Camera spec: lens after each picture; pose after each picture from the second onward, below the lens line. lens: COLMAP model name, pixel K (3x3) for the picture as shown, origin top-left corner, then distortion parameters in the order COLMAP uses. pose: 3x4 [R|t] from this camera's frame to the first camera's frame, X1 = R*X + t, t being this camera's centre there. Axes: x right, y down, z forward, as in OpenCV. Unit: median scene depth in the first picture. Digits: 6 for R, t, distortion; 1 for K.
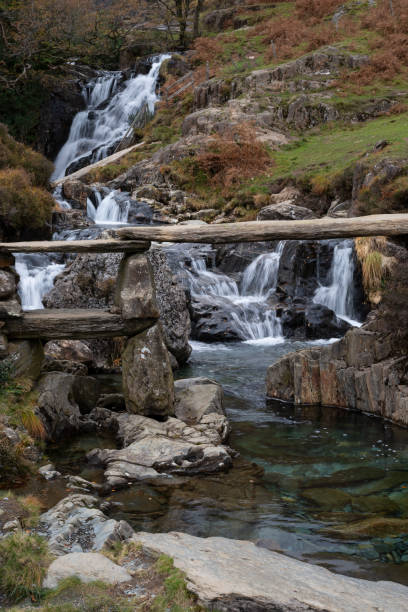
lens RADIAL K [[757.3, 0, 204.0], [0, 757.3, 306.0], [0, 0, 1]] dist [-0.013198, -0.007936]
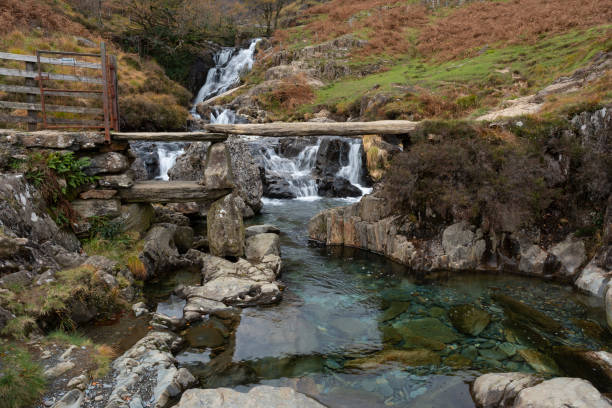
lens RADIAL K [[757.3, 0, 306.0], [0, 757.3, 204.0], [0, 0, 1]] dist [-0.013198, -0.007936]
pose [[0.996525, 0.014334, 0.082046, -0.062637], [-0.015619, 0.999765, 0.015040, 0.033732], [-0.081811, -0.016269, 0.996515, -0.666053]]
